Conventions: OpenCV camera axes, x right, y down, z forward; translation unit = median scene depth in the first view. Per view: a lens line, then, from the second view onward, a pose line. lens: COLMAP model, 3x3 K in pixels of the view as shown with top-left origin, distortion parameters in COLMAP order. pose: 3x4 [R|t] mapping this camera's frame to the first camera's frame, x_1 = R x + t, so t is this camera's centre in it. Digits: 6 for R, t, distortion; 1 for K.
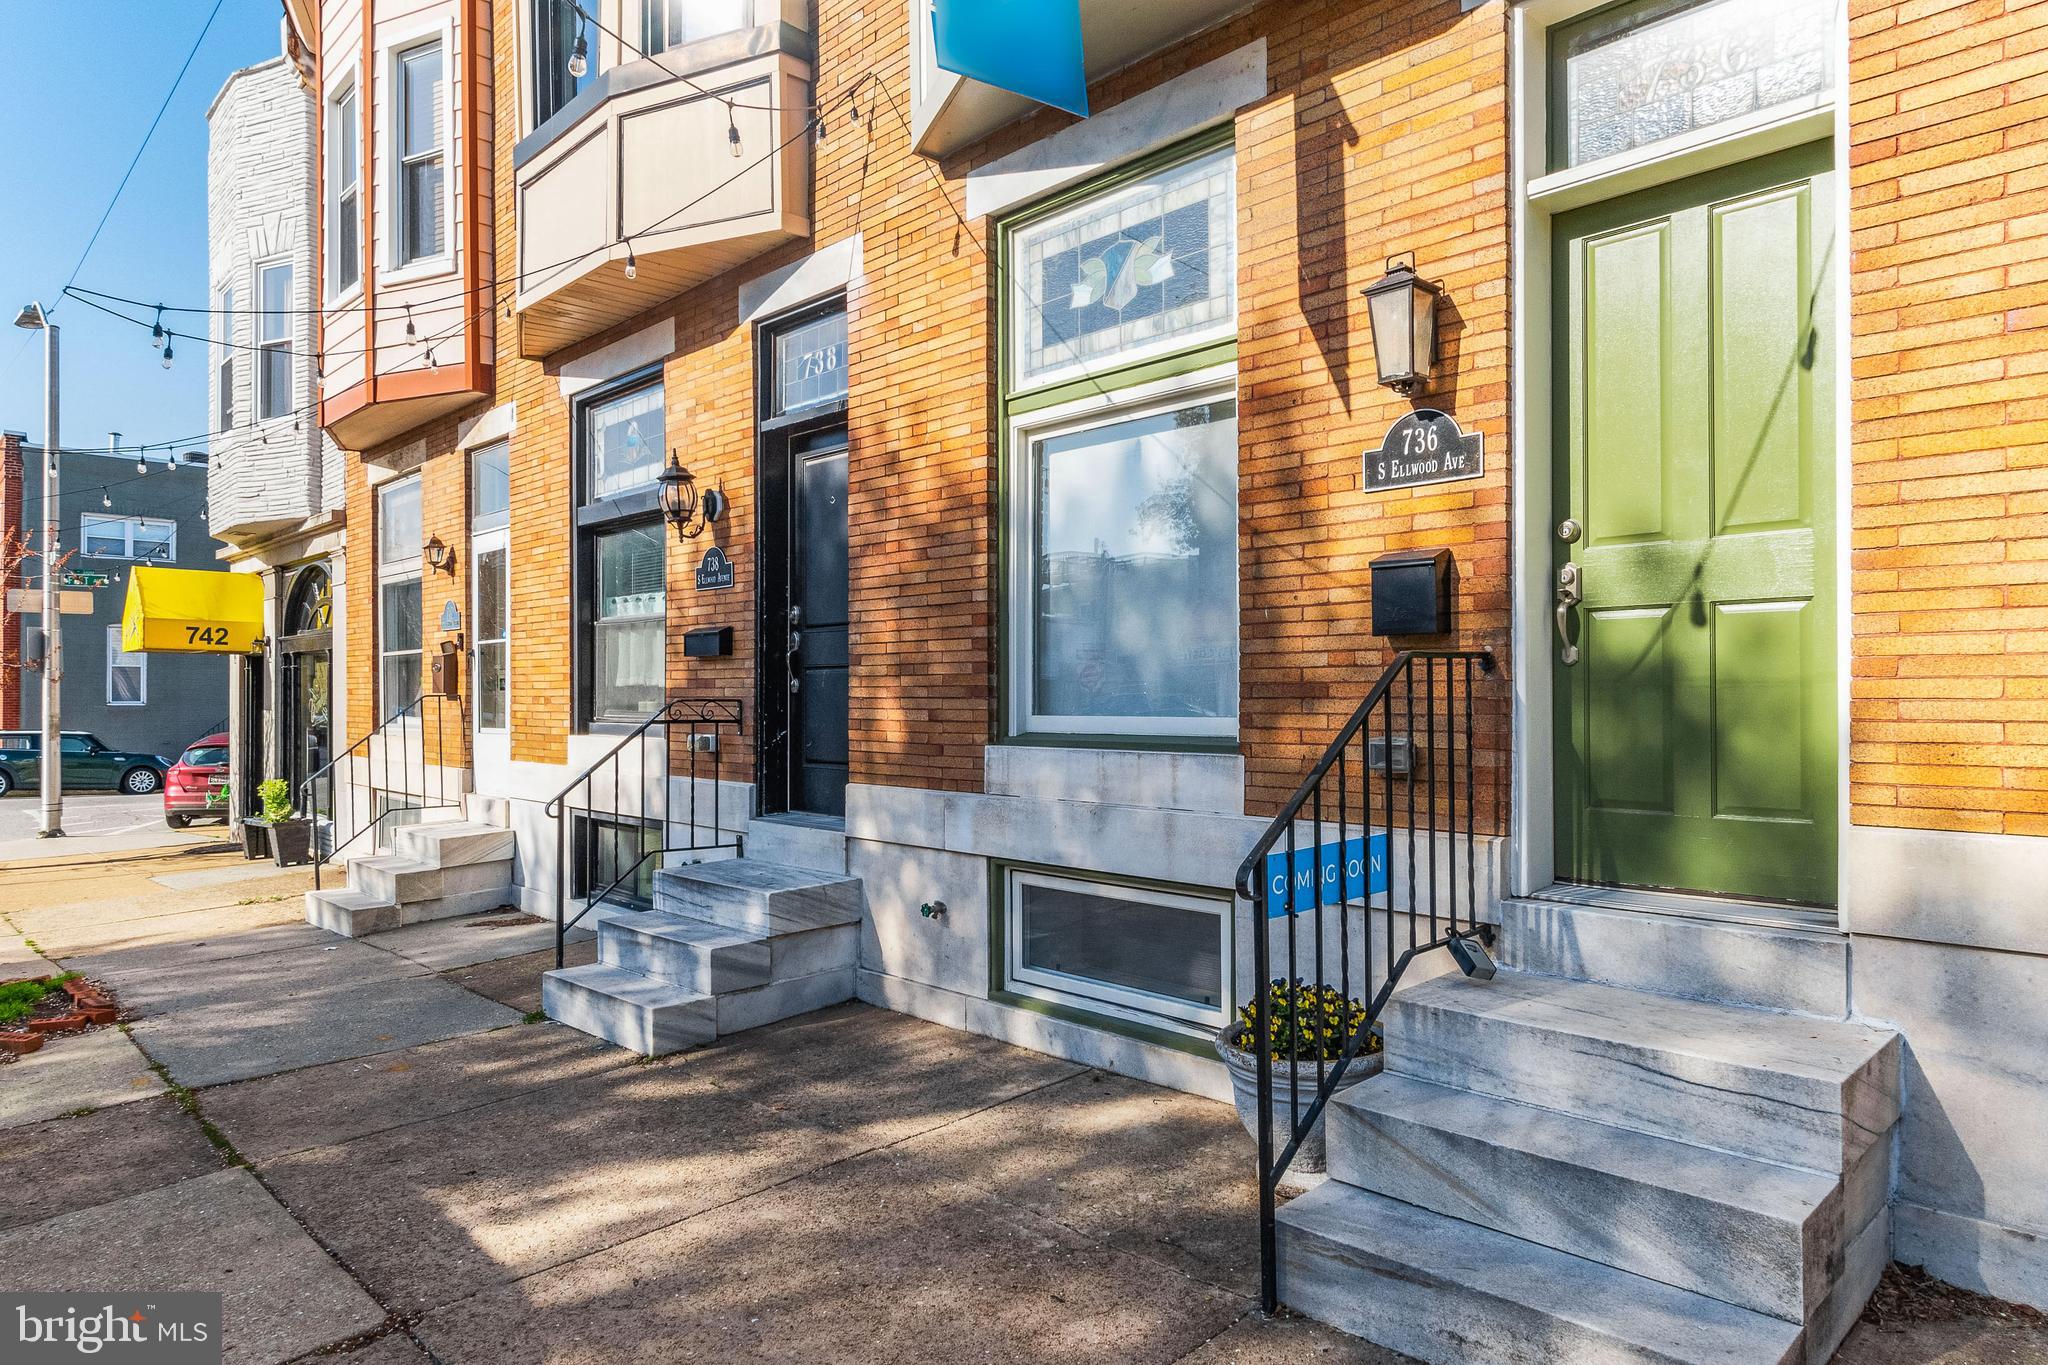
lens RADIAL K [[1249.8, 0, 1030.9], [0, 1249.8, 679.0], [0, 0, 1]] dist [0.000476, -0.000238]
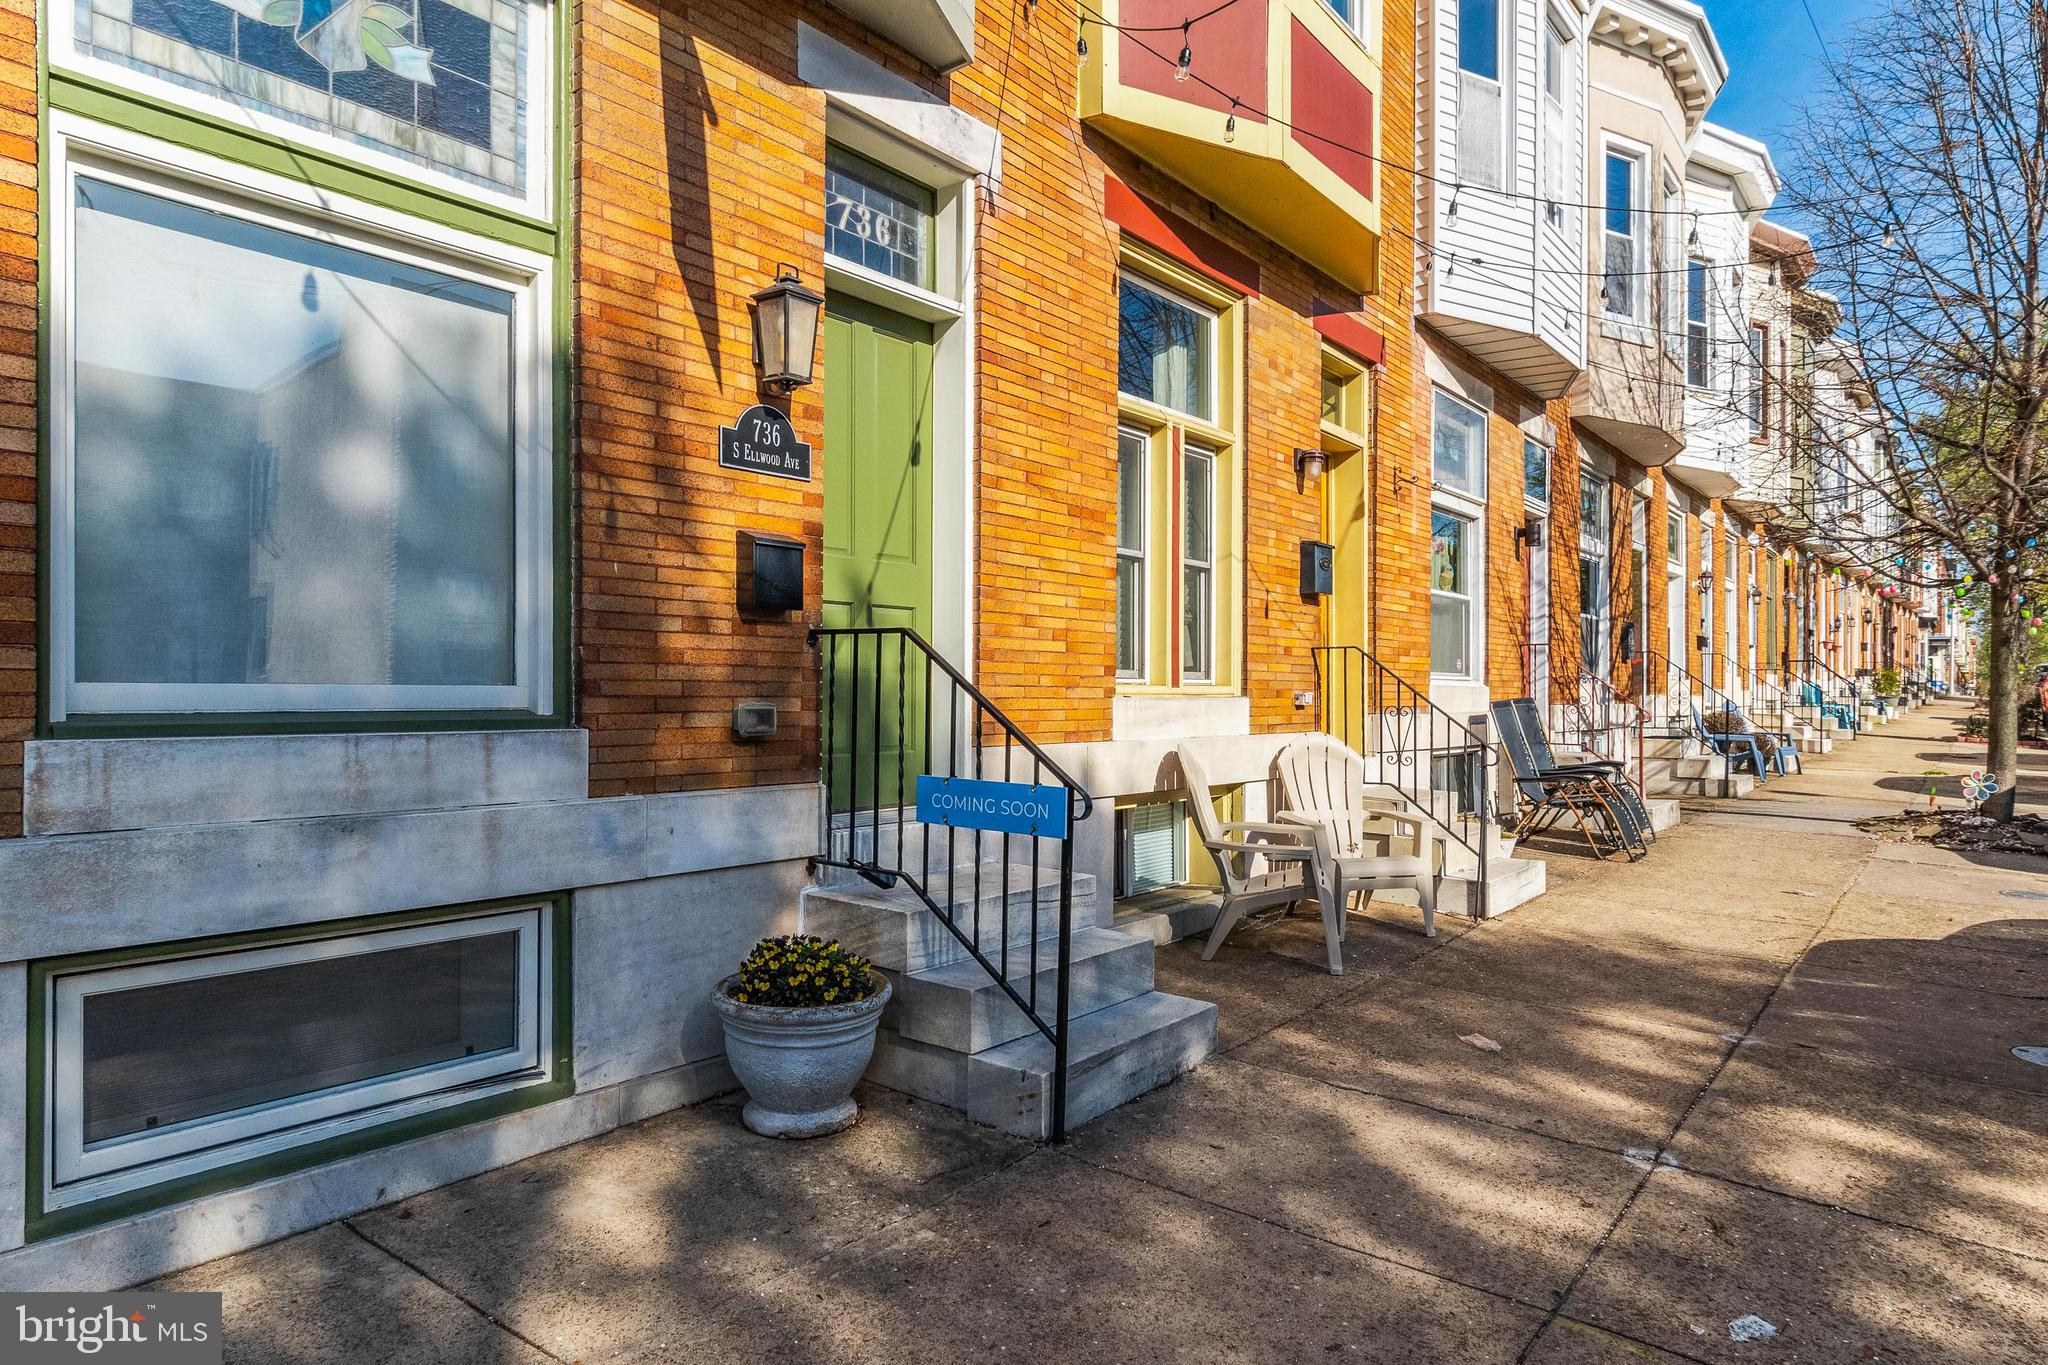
lens RADIAL K [[1255.5, 0, 1024.0], [0, 1255.5, 682.5], [0, 0, 1]] dist [0.002226, -0.001113]
pose [[-0.140638, 0.012552, 0.989982, -0.746312], [-0.016981, 0.999742, -0.015088, 0.038350], [-0.989916, -0.018932, -0.140388, 0.847421]]
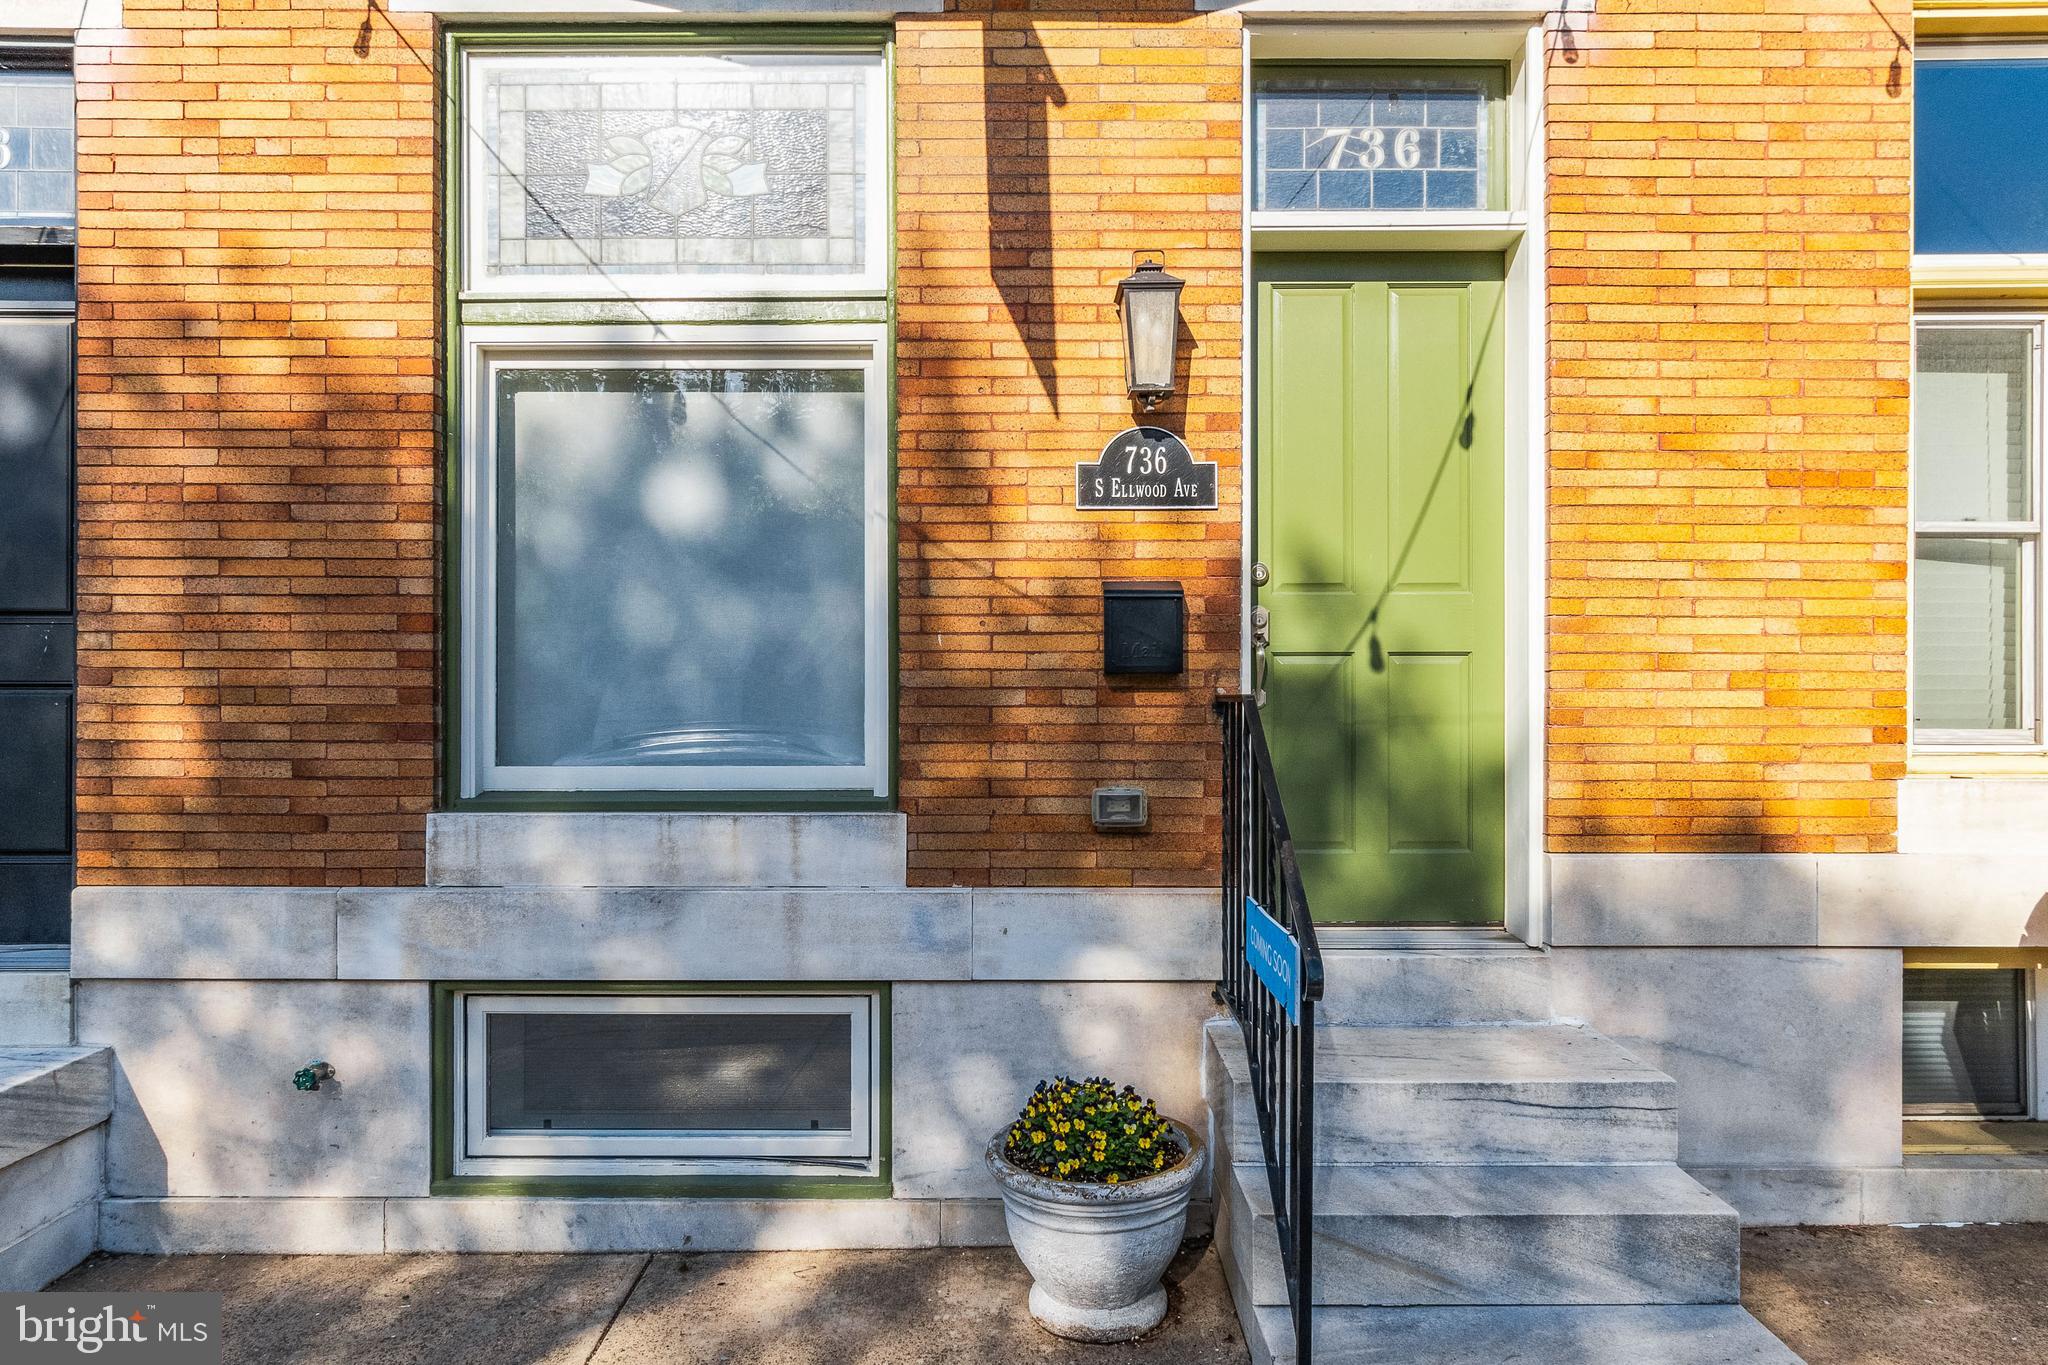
lens RADIAL K [[1274.9, 0, 1025.9], [0, 1274.9, 706.1], [0, 0, 1]] dist [0.002597, -0.000214]
pose [[0.694181, 0.009187, 0.719742, -0.381695], [-0.012195, 0.999925, -0.001002, -0.008732], [-0.719697, -0.008081, 0.694241, 0.380198]]
